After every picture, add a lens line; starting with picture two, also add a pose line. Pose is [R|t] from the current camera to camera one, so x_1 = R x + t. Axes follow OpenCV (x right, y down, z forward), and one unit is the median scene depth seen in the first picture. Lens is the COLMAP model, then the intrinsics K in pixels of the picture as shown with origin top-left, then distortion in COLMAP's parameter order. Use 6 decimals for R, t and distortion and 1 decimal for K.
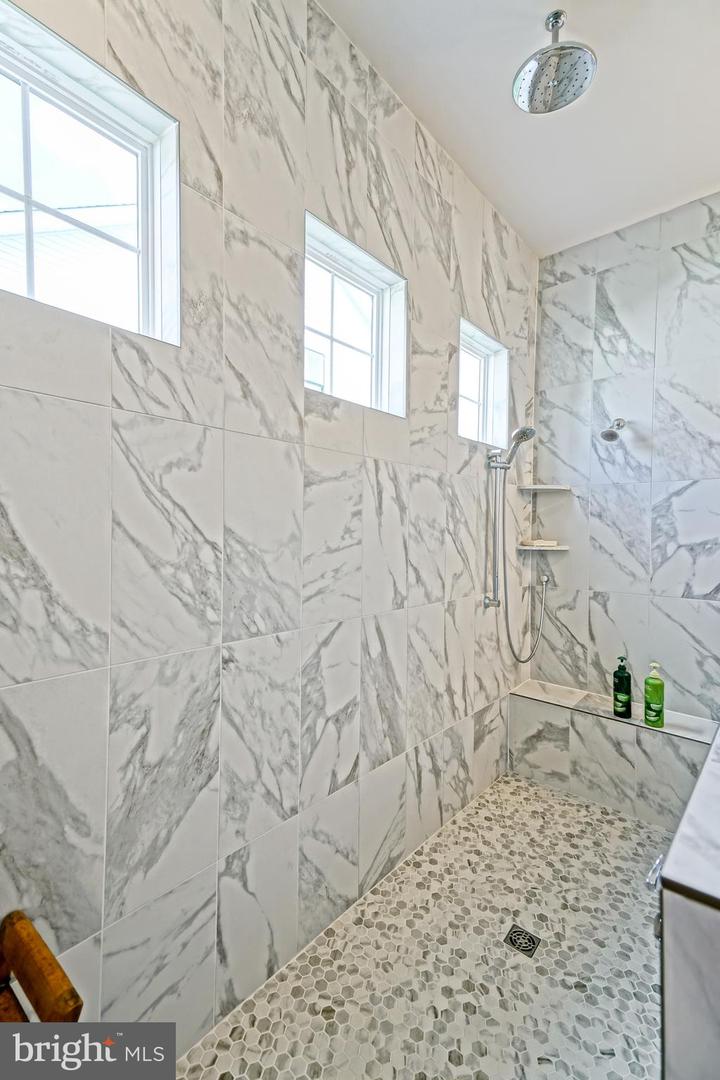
lens RADIAL K [[481.0, 0, 355.6], [0, 481.0, 539.9], [0, 0, 1]] dist [0.044607, -0.001913]
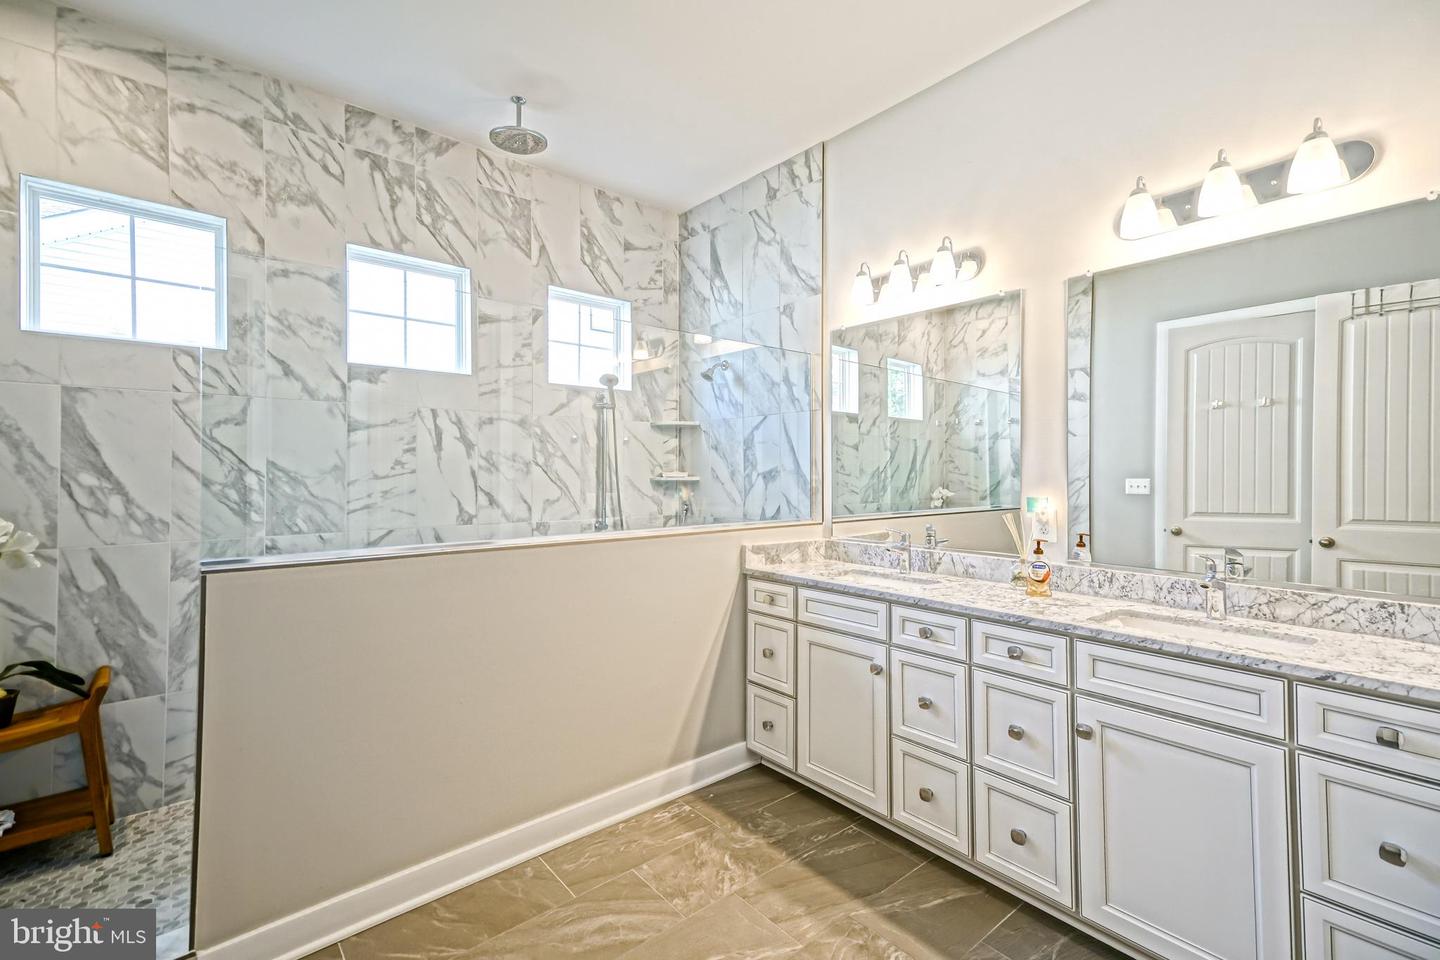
lens RADIAL K [[641.3, 0, 728.4], [0, 641.3, 470.5], [0, 0, 1]] dist [0.044607, -0.001913]
pose [[0.989325, -0.014040, -0.145049, 1.221067], [0.010628, 0.999649, -0.024274, 0.058693], [0.145339, 0.022473, 0.989127, -0.700595]]
